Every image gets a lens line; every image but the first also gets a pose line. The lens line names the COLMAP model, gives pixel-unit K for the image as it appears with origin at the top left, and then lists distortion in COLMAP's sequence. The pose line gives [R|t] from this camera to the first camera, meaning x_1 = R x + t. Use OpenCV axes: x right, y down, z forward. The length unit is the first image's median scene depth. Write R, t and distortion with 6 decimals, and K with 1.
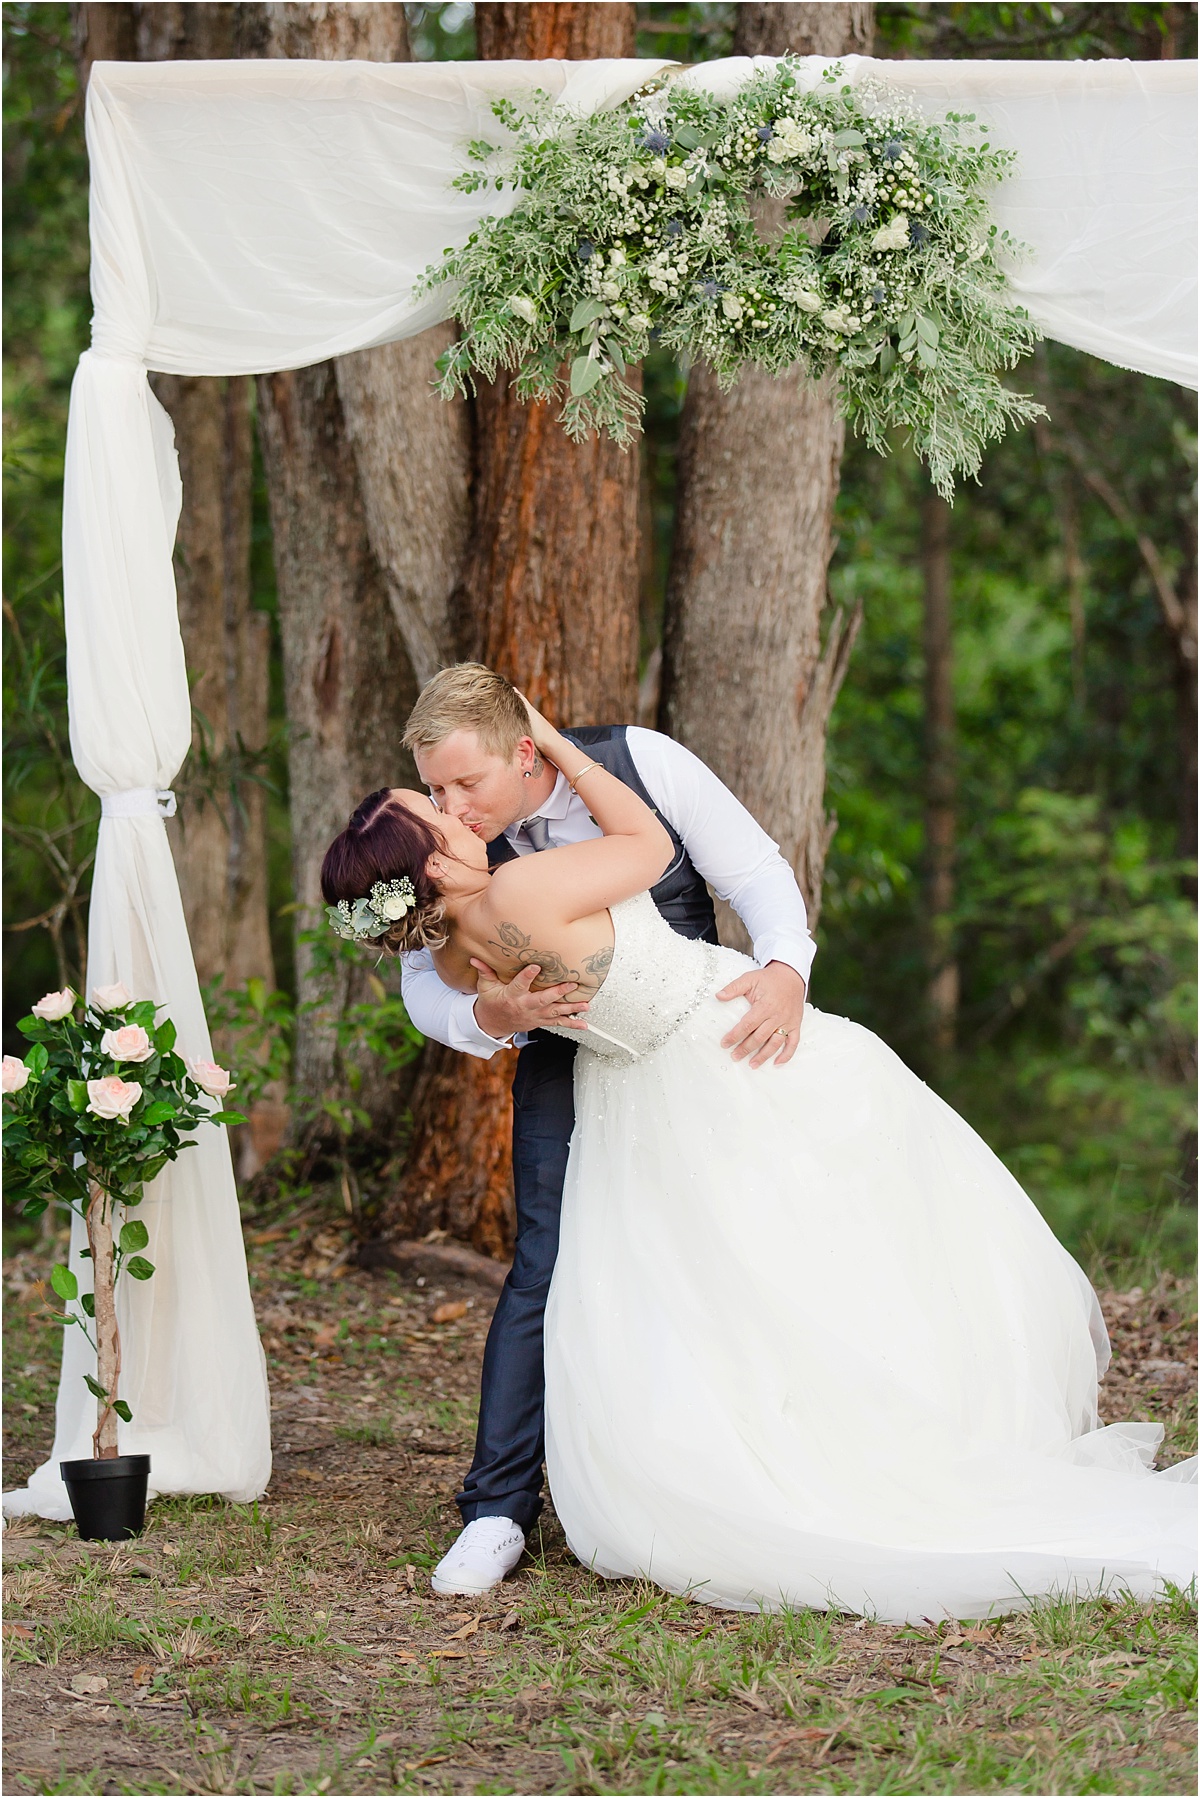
lens RADIAL K [[6148.3, 0, 591.8], [0, 6148.3, 783.6], [0, 0, 1]] dist [0.089480, -1.110734]
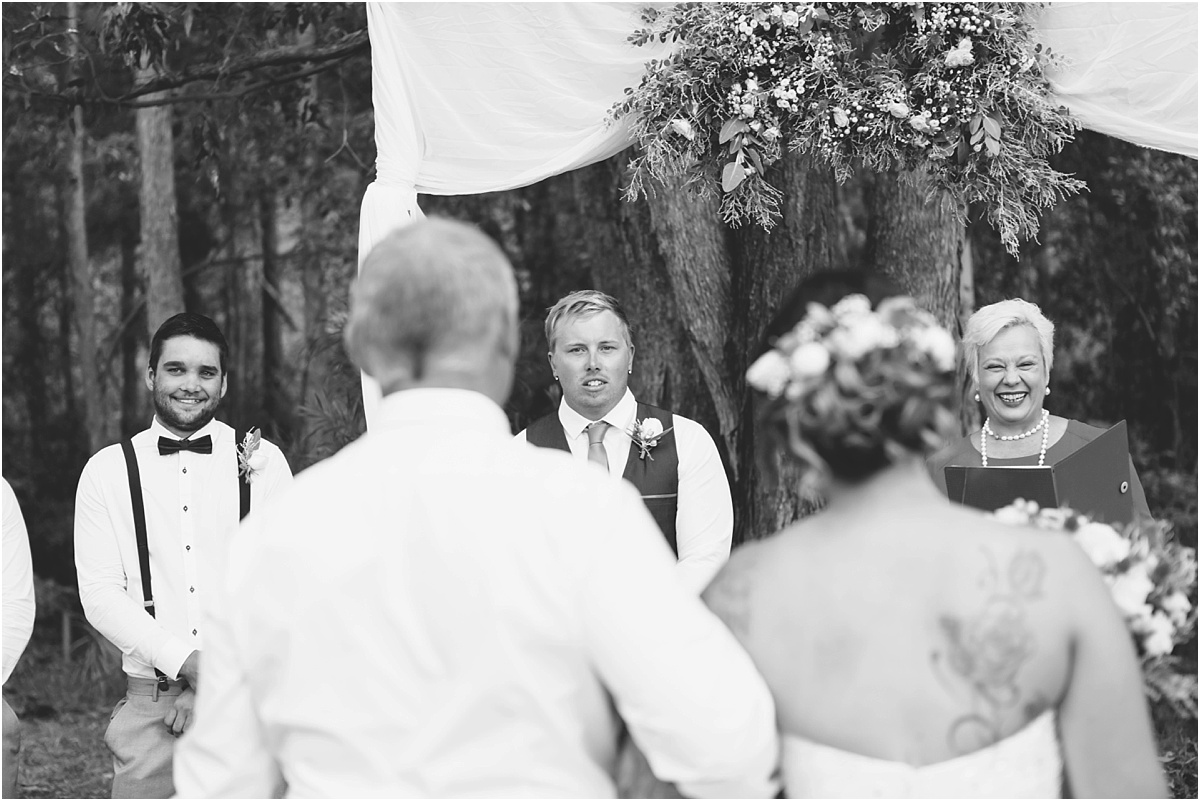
lens RADIAL K [[2404.0, 0, 600.0], [0, 2404.0, 400.5], [0, 0, 1]] dist [0.078067, -0.422452]
pose [[0.990455, -0.047073, -0.129547, 0.035628], [0.045872, 0.998872, -0.012238, -0.012702], [0.129977, 0.006179, 0.991498, 0.478792]]
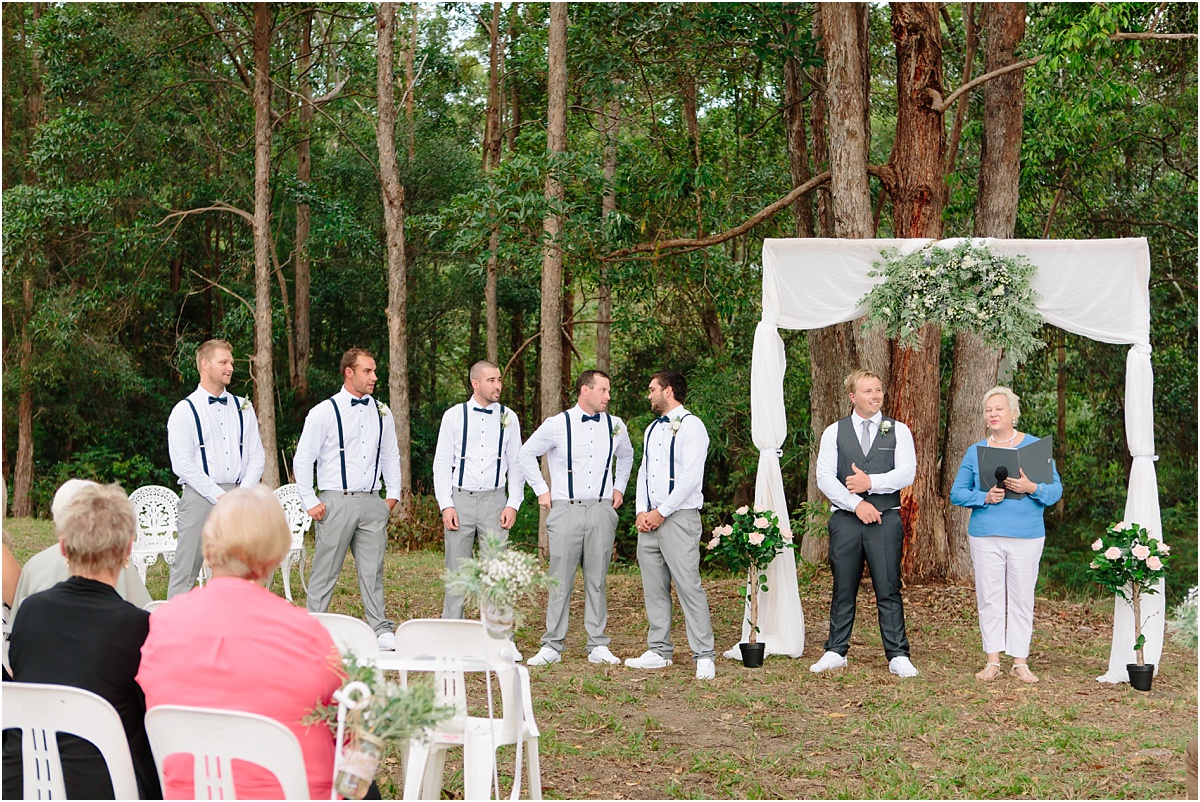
lens RADIAL K [[1551.8, 0, 600.0], [0, 1551.8, 401.0], [0, 0, 1]] dist [-0.039578, 0.036976]
pose [[0.971615, 0.027937, -0.234910, 0.037121], [-0.033833, 0.999205, -0.021104, -0.004218], [0.234134, 0.028453, 0.971788, 0.132178]]
